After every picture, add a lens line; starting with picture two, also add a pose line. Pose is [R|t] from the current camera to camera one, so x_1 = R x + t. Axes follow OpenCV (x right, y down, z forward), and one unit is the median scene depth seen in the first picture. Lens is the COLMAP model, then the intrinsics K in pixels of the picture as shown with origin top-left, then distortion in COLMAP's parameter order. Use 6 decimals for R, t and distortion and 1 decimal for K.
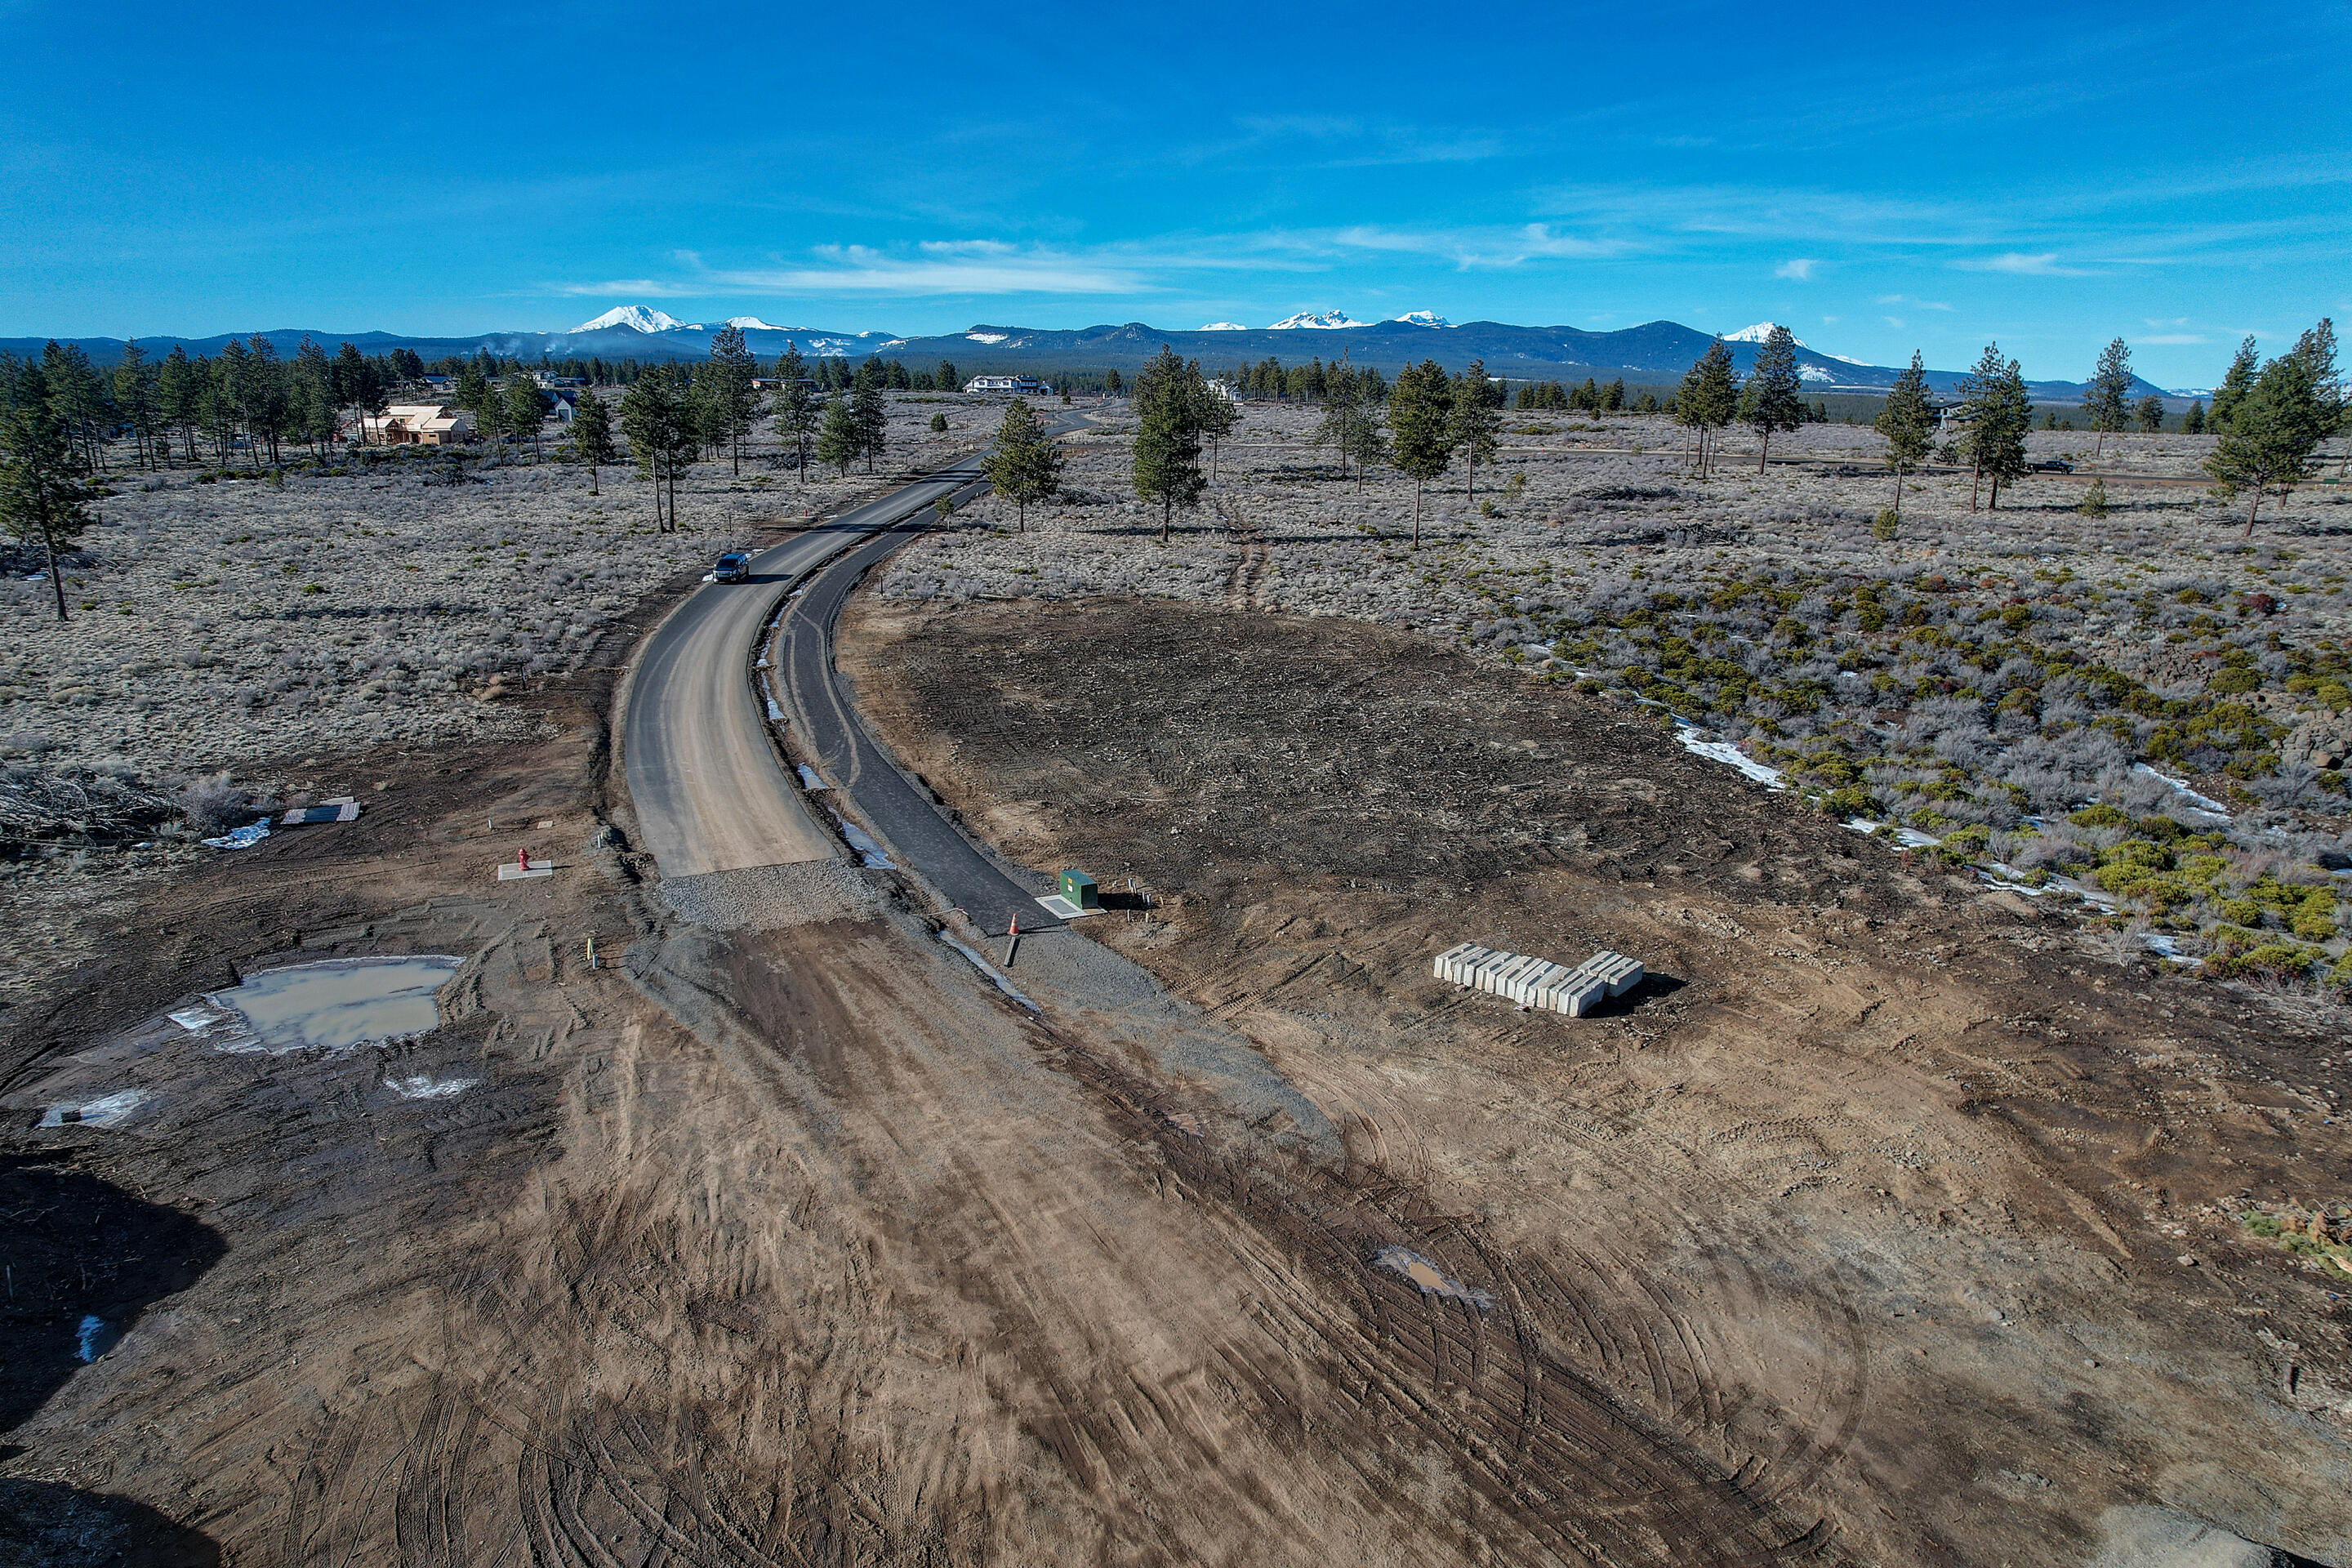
lens RADIAL K [[1507.1, 0, 1166.3], [0, 1507.1, 871.7], [0, 0, 1]] dist [-0.043975, 0.048500]
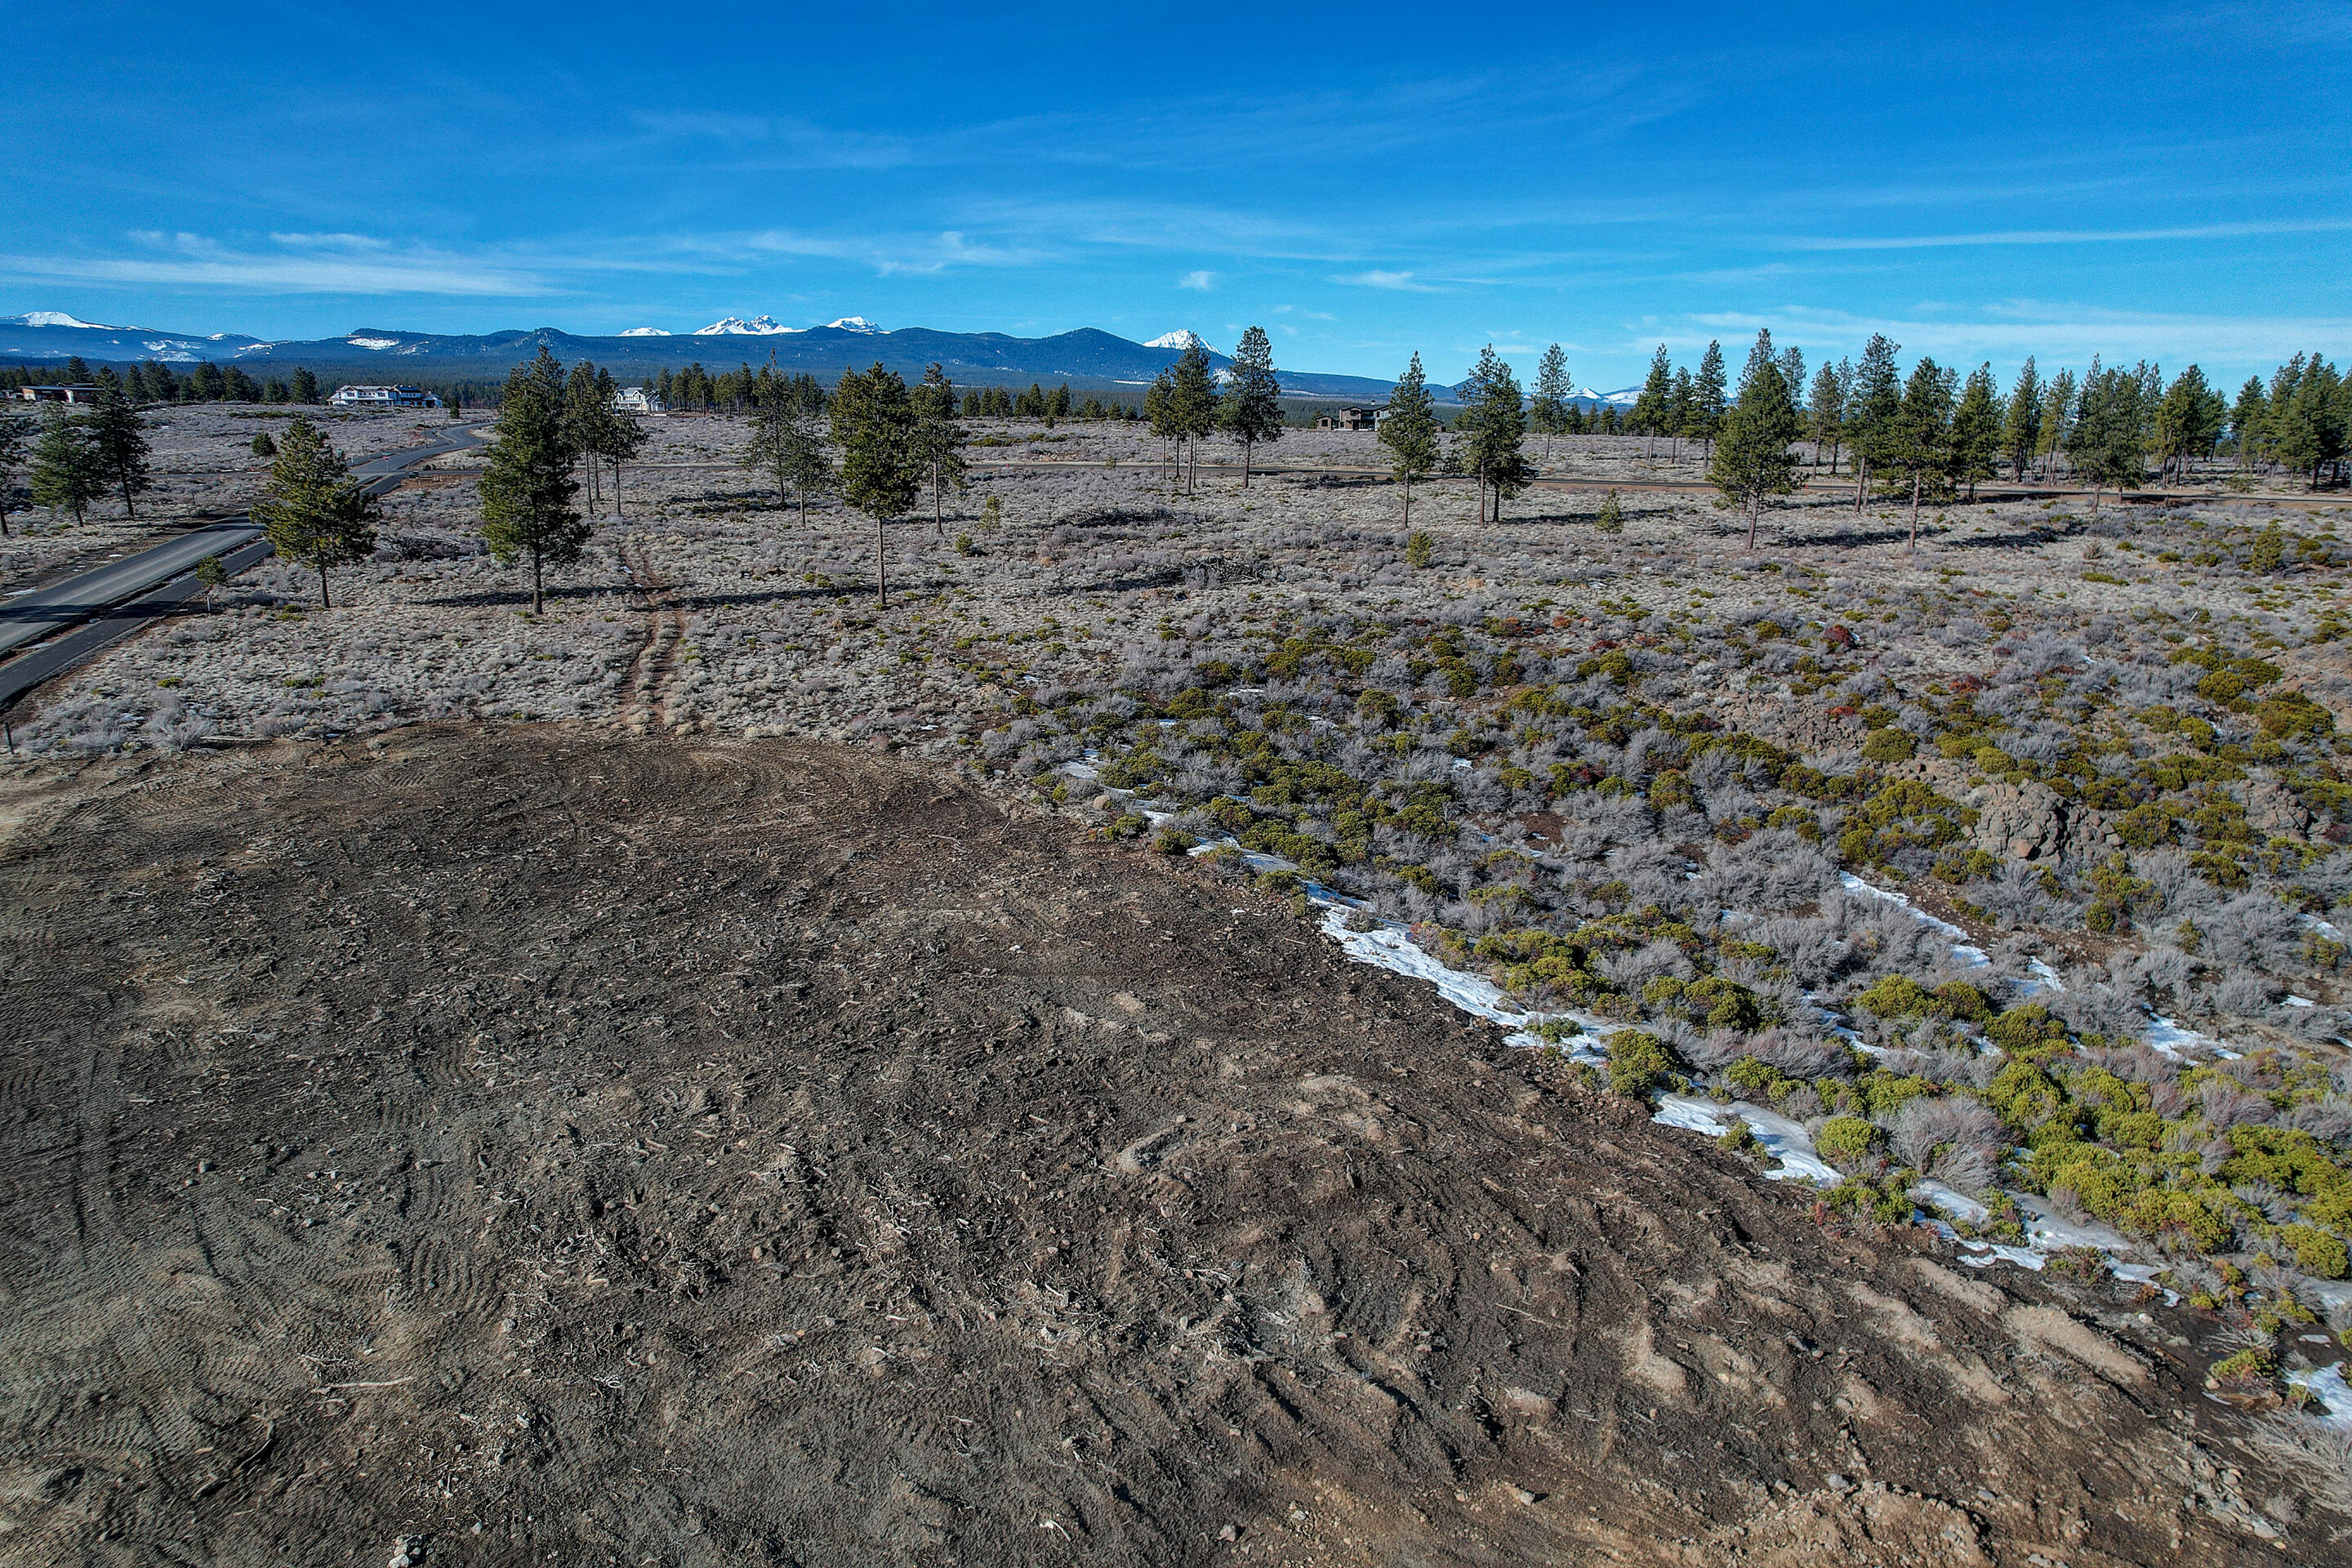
lens RADIAL K [[1507.1, 0, 1166.3], [0, 1507.1, 871.7], [0, 0, 1]] dist [-0.043975, 0.048500]
pose [[0.938324, -0.107962, 0.328469, 0.032349], [0.109209, 0.993910, 0.014708, -0.071613], [-0.328056, 0.022071, 0.944400, 0.213889]]
